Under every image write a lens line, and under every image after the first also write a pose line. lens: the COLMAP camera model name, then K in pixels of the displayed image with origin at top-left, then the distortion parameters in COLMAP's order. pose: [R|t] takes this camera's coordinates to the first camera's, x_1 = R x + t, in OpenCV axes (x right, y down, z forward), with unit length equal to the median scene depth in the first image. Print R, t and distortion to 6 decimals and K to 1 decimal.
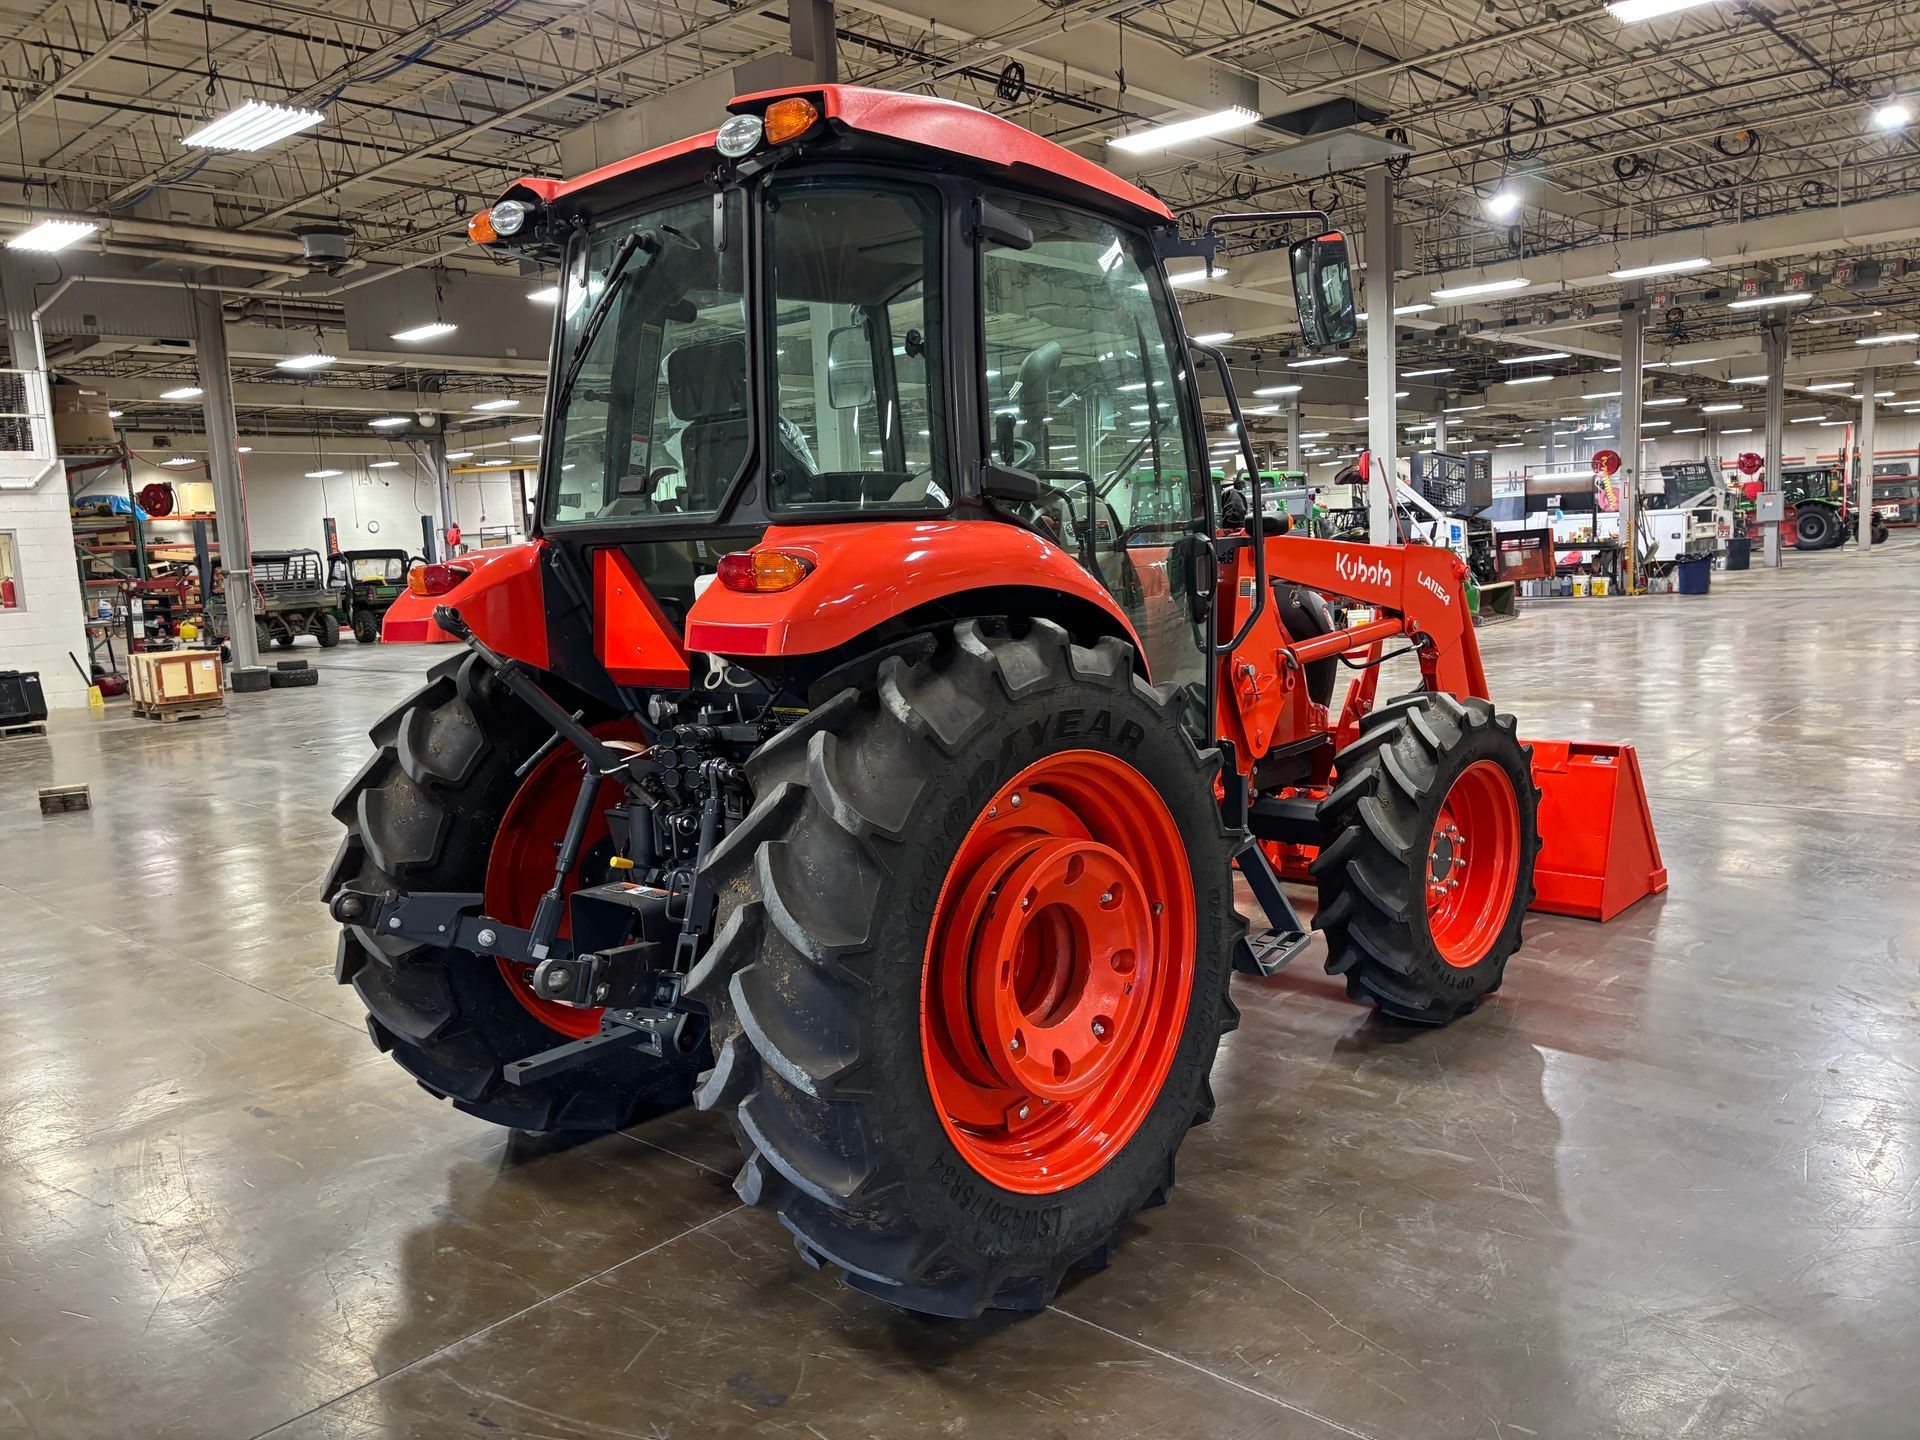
lens RADIAL K [[1450.1, 0, 969.8], [0, 1450.1, 730.6], [0, 0, 1]] dist [0.049697, -0.051851]
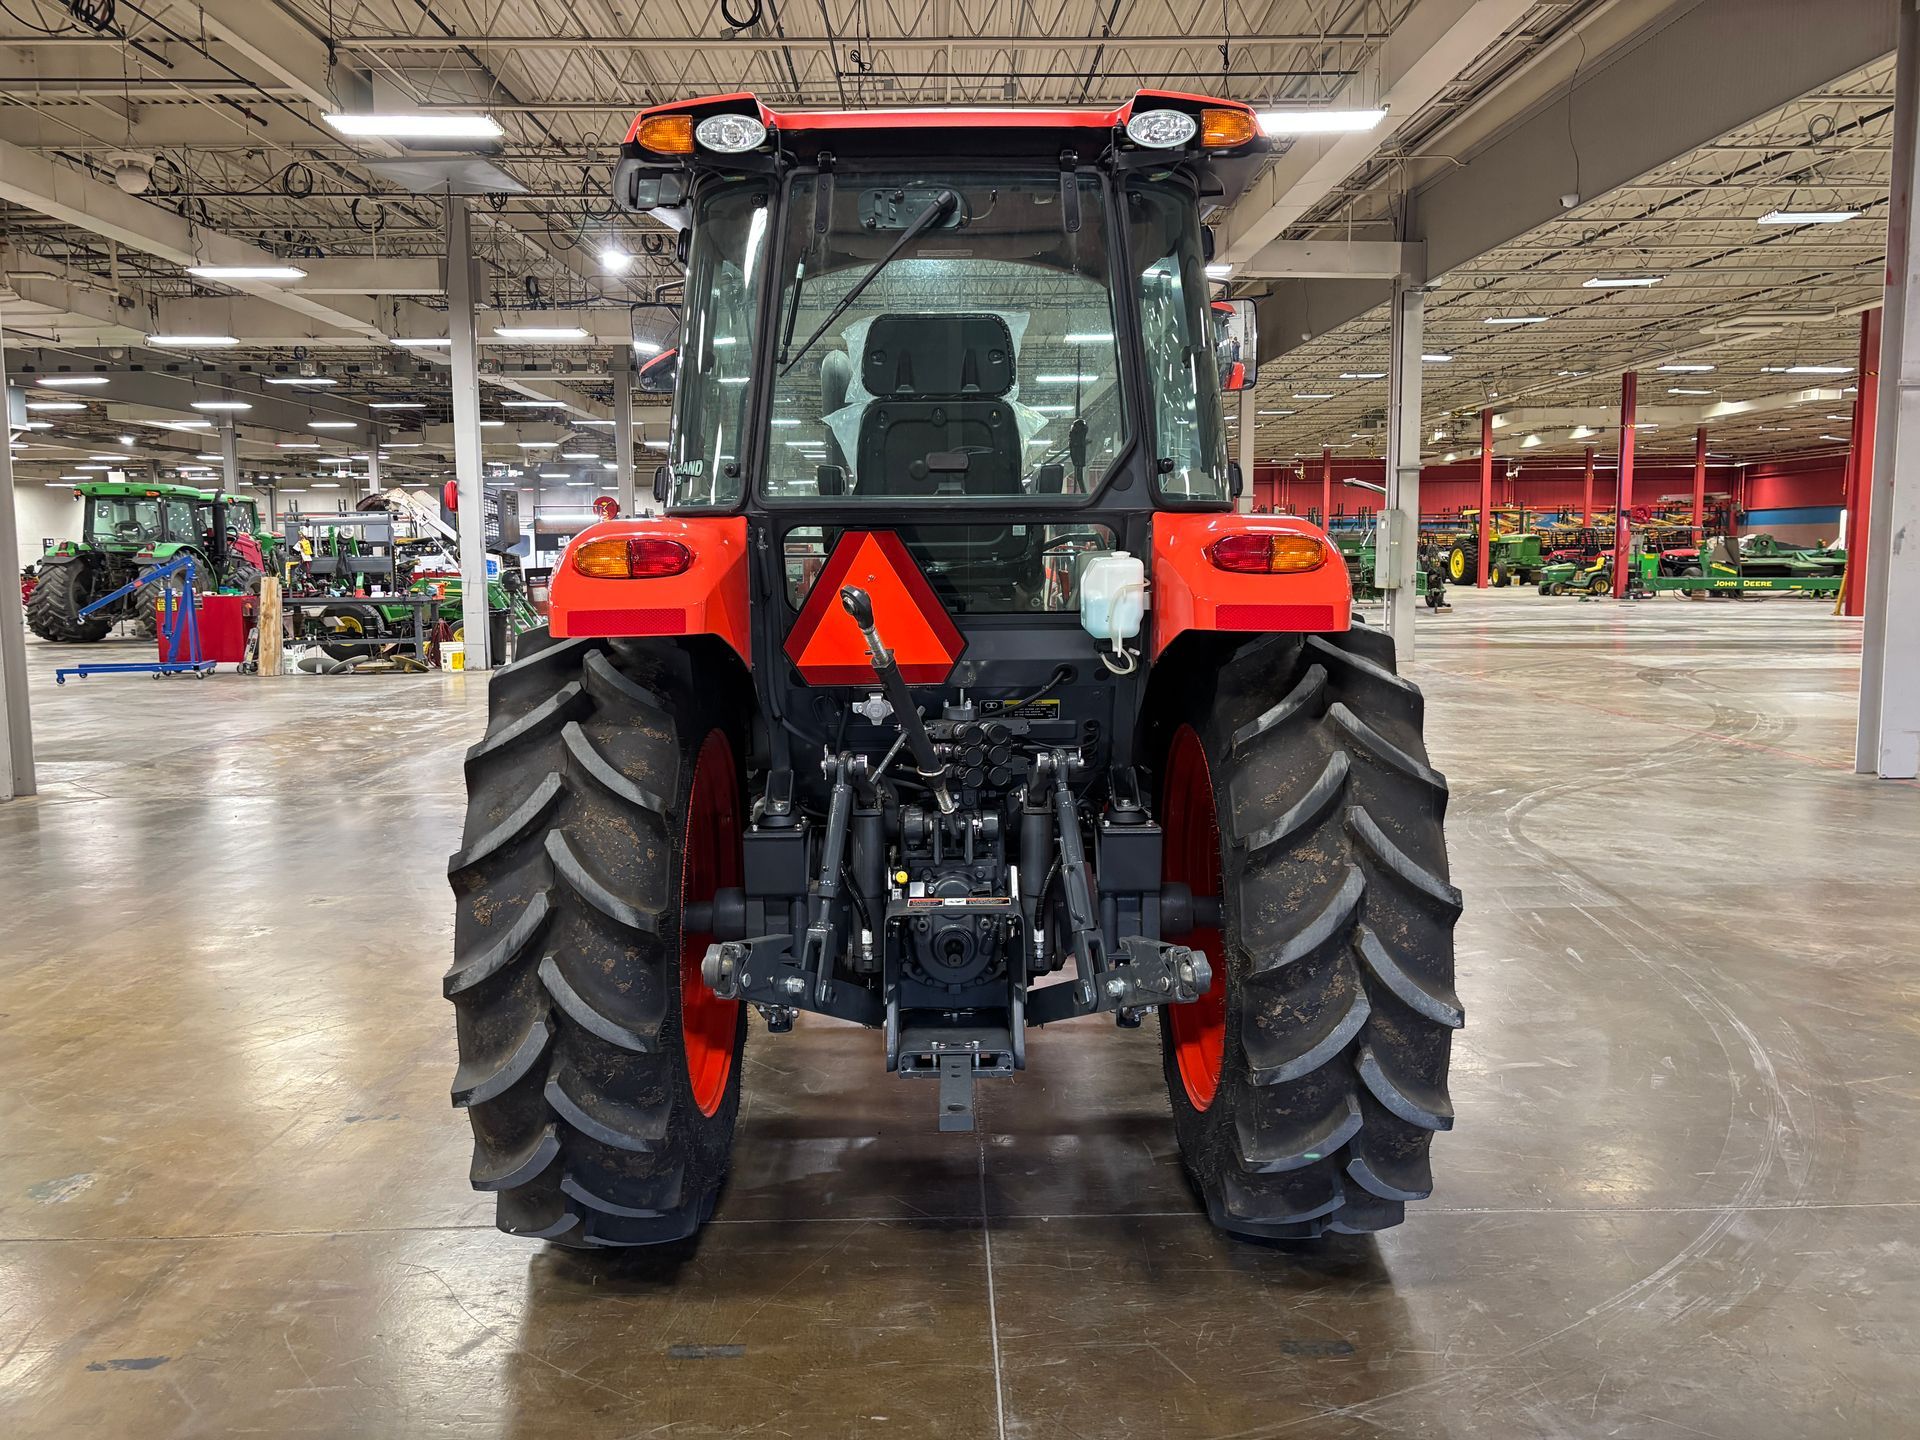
lens RADIAL K [[1450.1, 0, 959.6], [0, 1450.1, 713.6], [0, 0, 1]] dist [0.049697, -0.051851]
pose [[0.729396, -0.037032, 0.683089, -0.173142], [0.064163, 0.997835, -0.014417, 0.000842], [-0.681076, 0.054345, 0.730193, 0.067175]]
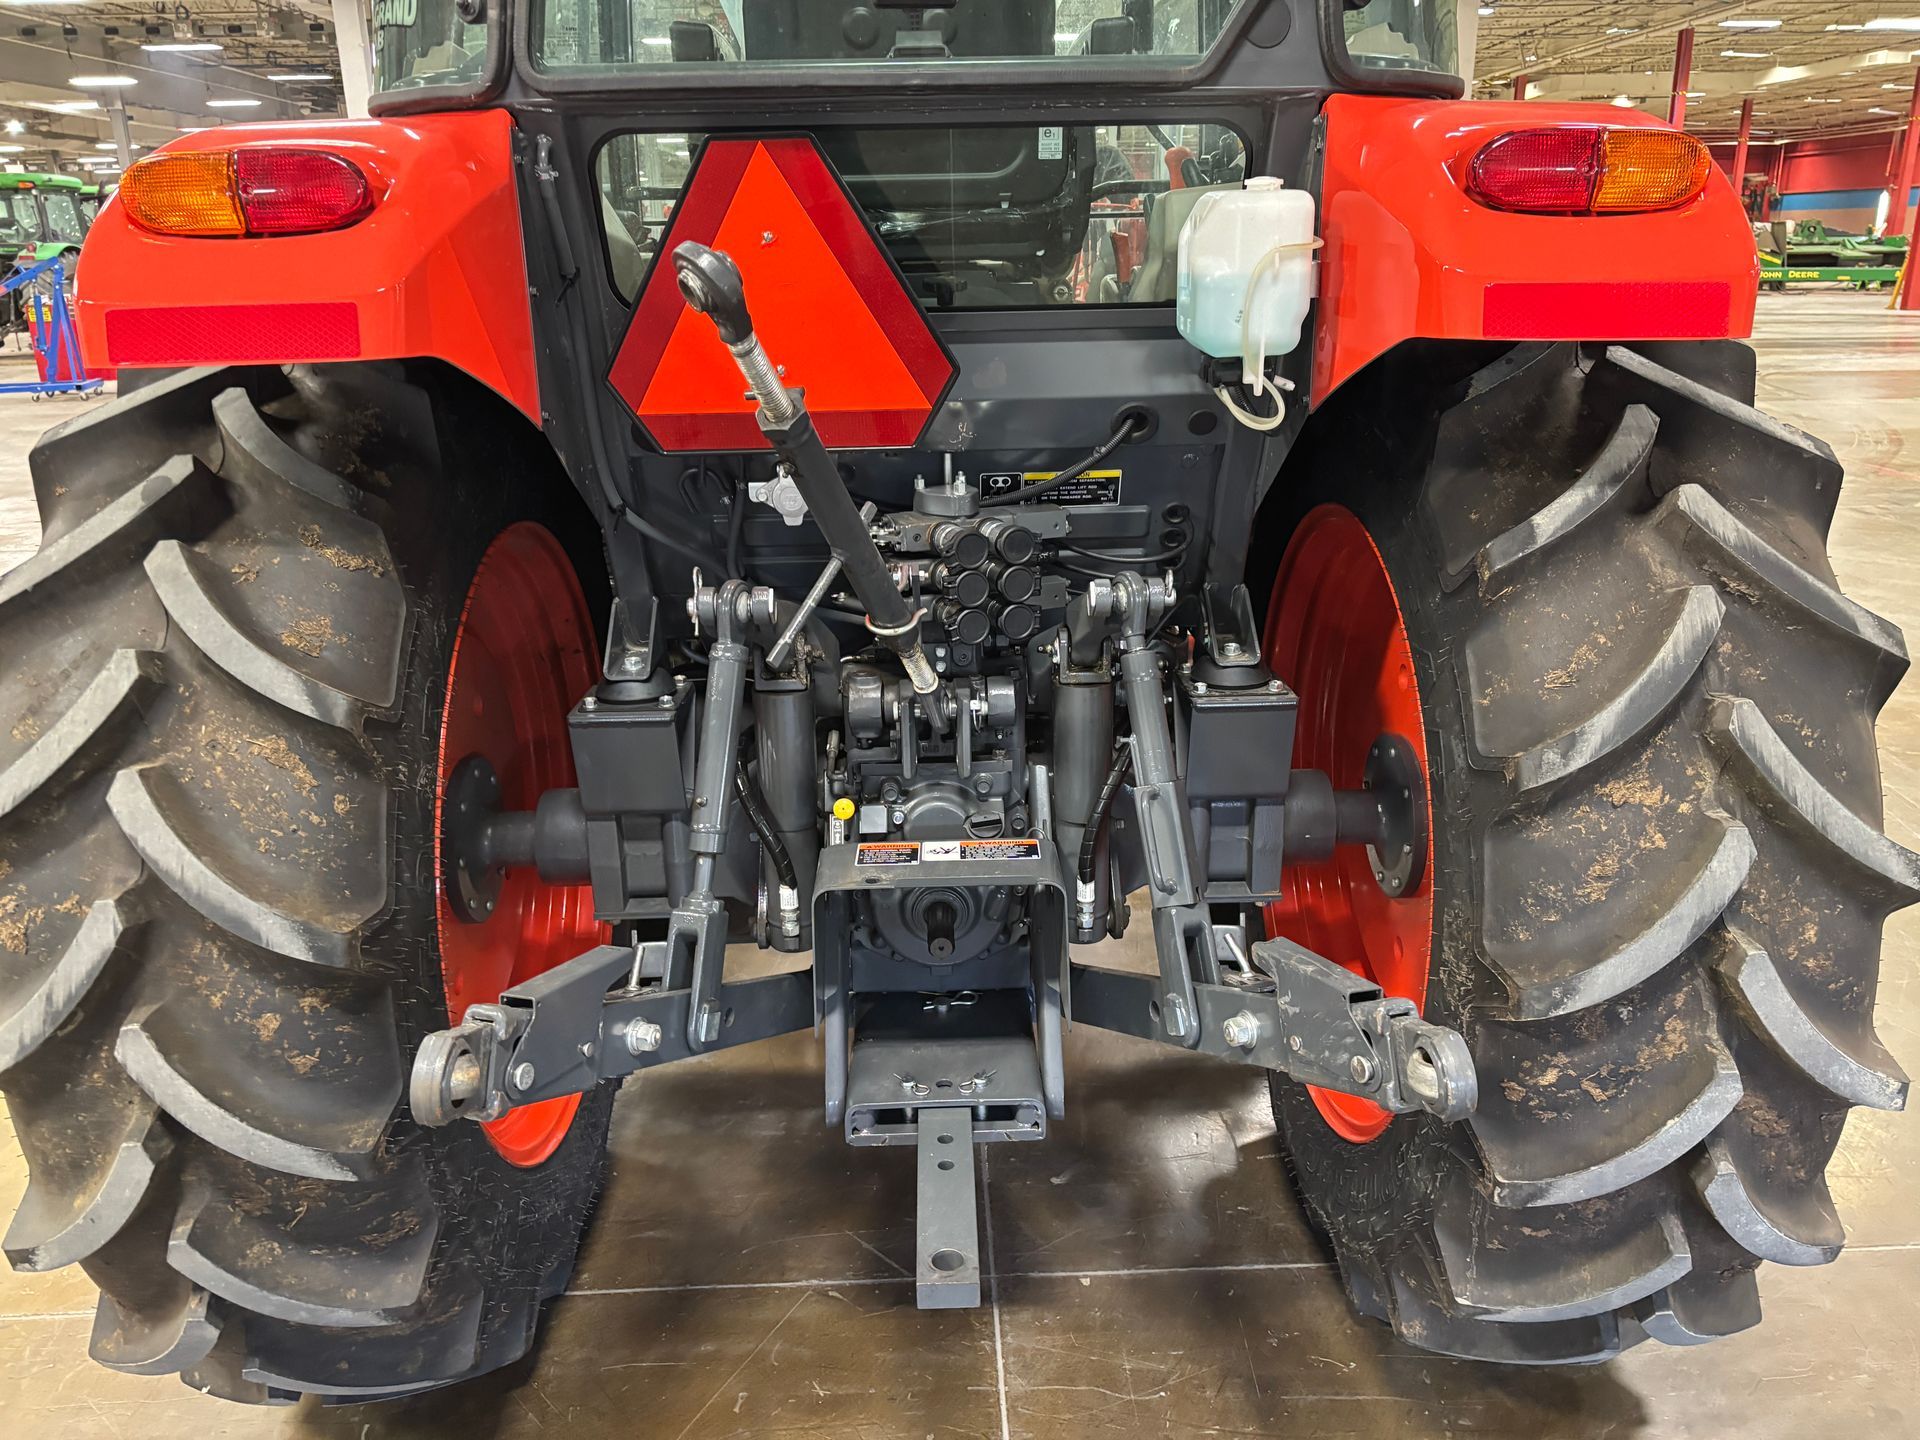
lens RADIAL K [[1450.1, 0, 956.7], [0, 1450.1, 732.6], [0, 0, 1]] dist [0.049697, -0.051851]
pose [[0.722035, -0.185954, 0.666399, -0.113368], [0.074497, 0.978499, 0.192327, -0.005916], [-0.687834, -0.089222, 0.720363, 0.130735]]
